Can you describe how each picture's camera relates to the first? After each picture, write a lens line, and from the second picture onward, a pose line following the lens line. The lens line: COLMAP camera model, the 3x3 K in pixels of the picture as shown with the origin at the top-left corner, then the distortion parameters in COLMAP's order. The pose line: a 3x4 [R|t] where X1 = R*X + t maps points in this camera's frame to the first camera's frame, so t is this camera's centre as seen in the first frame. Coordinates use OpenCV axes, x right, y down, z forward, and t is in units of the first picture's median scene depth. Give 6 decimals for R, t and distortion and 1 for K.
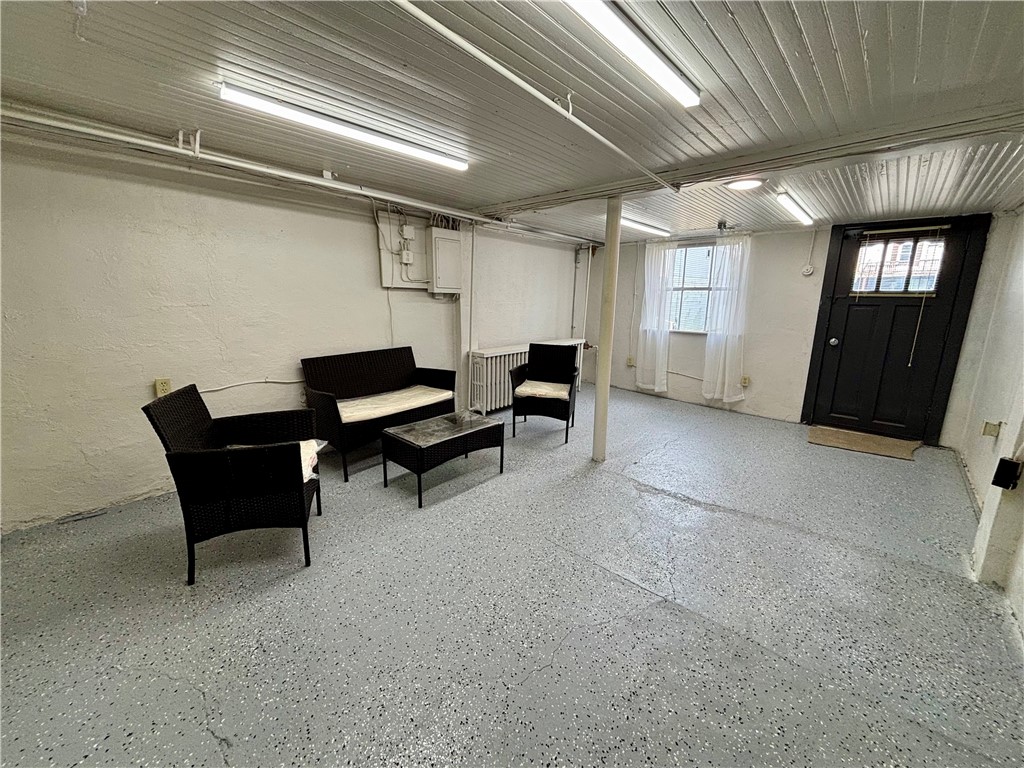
lens RADIAL K [[411.7, 0, 517.3], [0, 411.7, 380.3], [0, 0, 1]] dist [-0.001463, 0.001794]
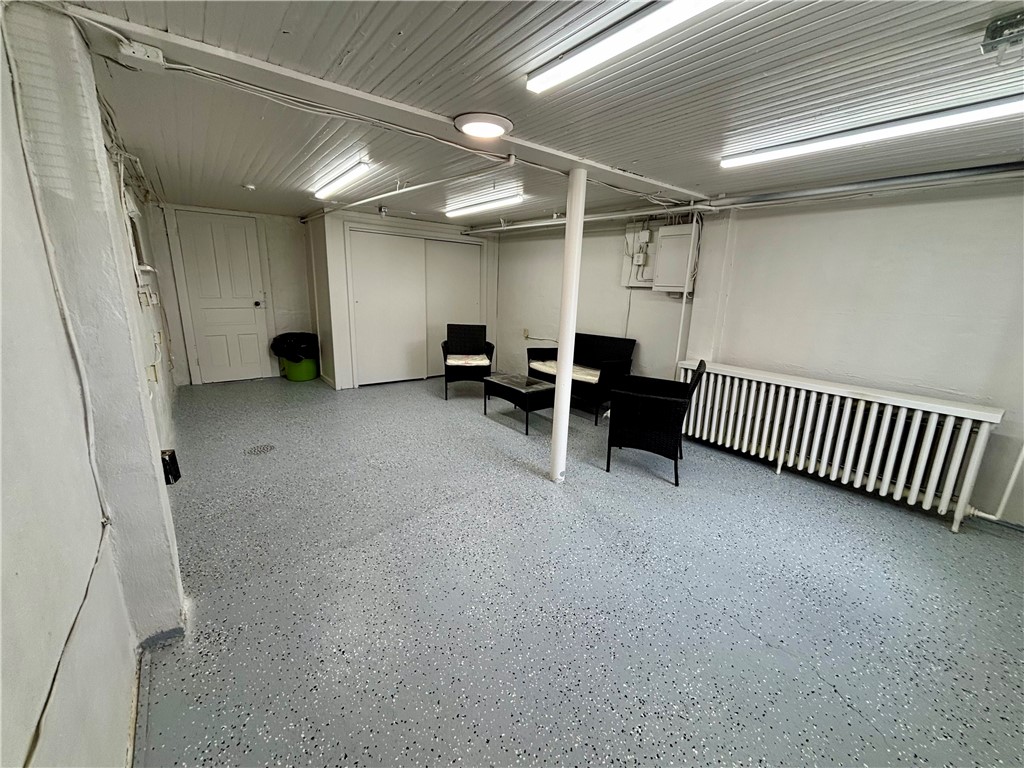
lens RADIAL K [[411.7, 0, 520.2], [0, 411.7, 381.2], [0, 0, 1]] dist [-0.001463, 0.001794]
pose [[-0.142074, 0.209419, -0.967450, 0.933143], [-0.230964, 0.943373, 0.238125, -0.177405], [0.962533, 0.257277, -0.085661, 0.865284]]
